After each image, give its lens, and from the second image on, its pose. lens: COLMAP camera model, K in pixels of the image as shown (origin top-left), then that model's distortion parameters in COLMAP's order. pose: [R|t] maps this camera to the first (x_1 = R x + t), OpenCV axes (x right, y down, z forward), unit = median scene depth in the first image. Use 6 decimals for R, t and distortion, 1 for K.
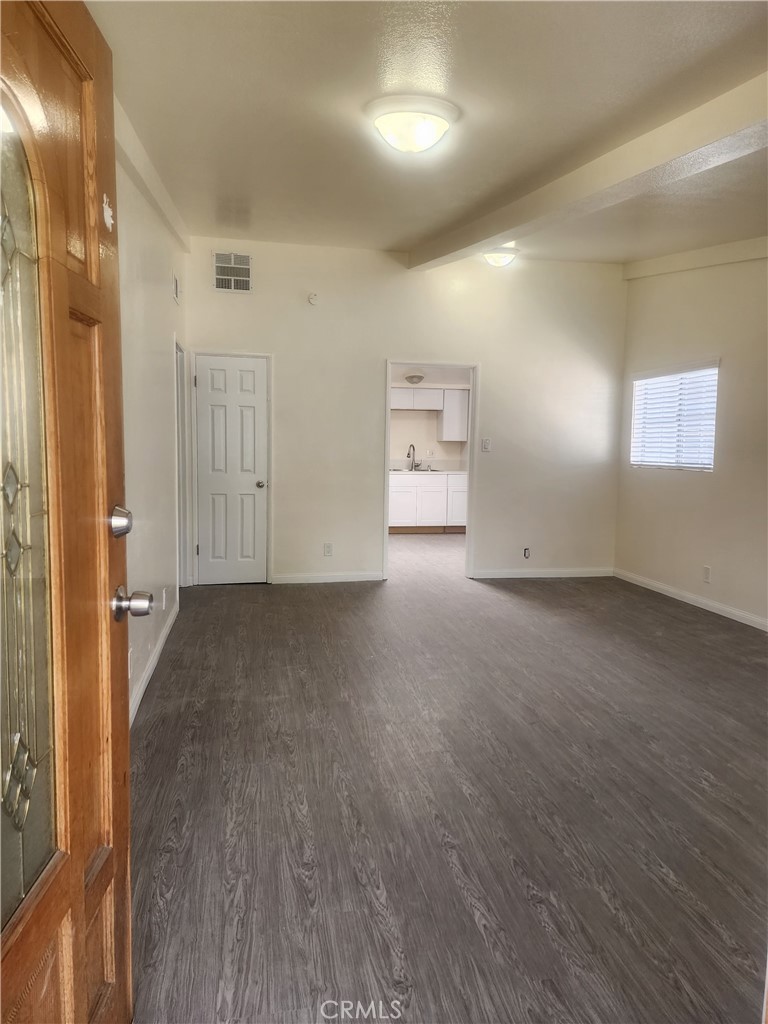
lens RADIAL K [[685.3, 0, 380.2], [0, 685.3, 511.1], [0, 0, 1]] dist [0.088869, -0.086365]
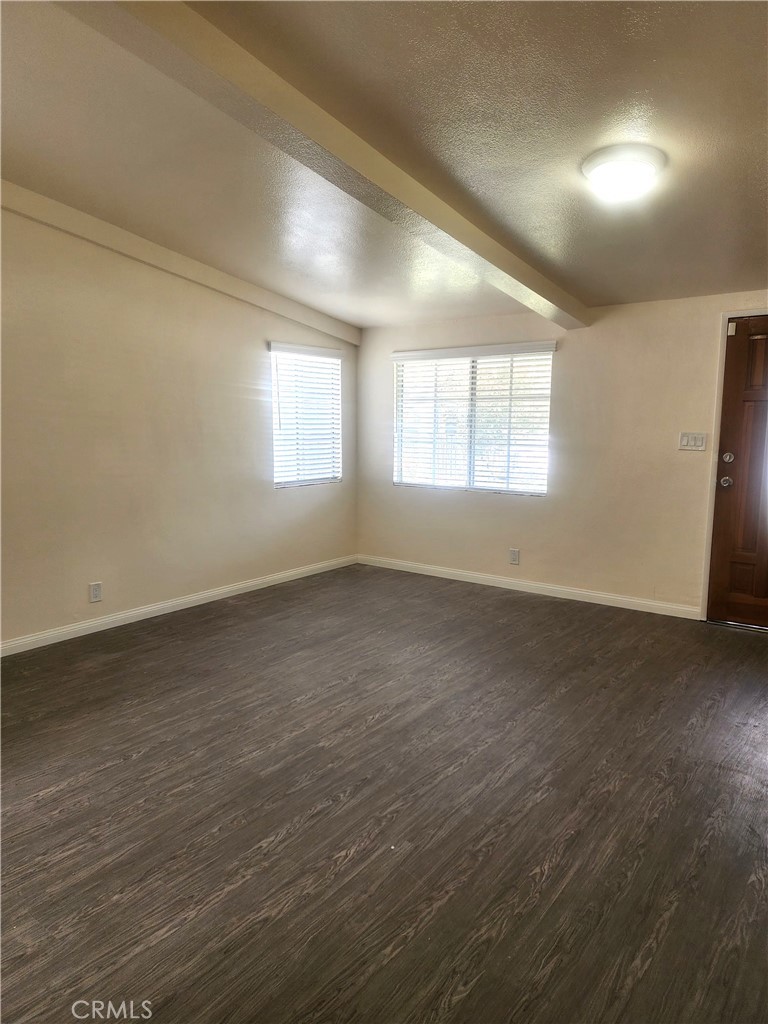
lens RADIAL K [[692.3, 0, 384.0], [0, 692.3, 512.0], [0, 0, 1]] dist [0.086193, -0.064255]
pose [[-0.676288, -0.120905, 0.726647, -0.388488], [0.057375, 0.974796, 0.215593, -0.169254], [-0.734399, 0.187494, -0.652306, 1.359805]]
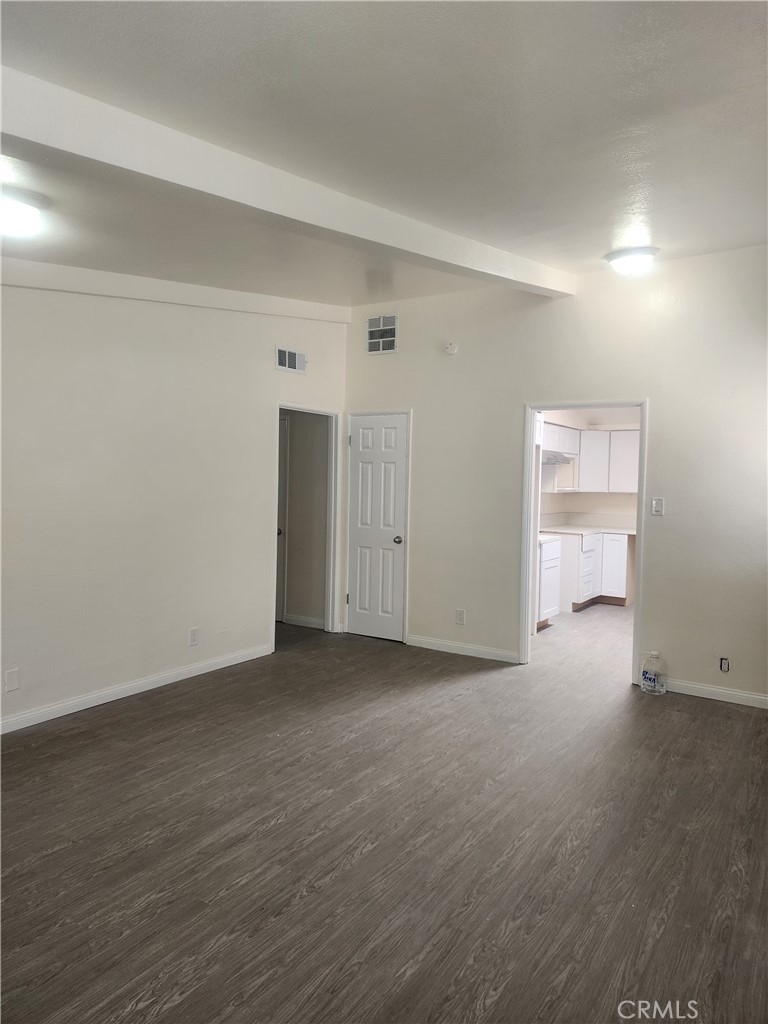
lens RADIAL K [[685.3, 0, 380.2], [0, 685.3, 511.1], [0, 0, 1]] dist [0.088869, -0.086365]
pose [[0.721406, 0.030429, -0.691843, 0.742204], [-0.078428, 0.996197, -0.037965, -0.064131], [0.688056, 0.081648, 0.721049, 0.415143]]
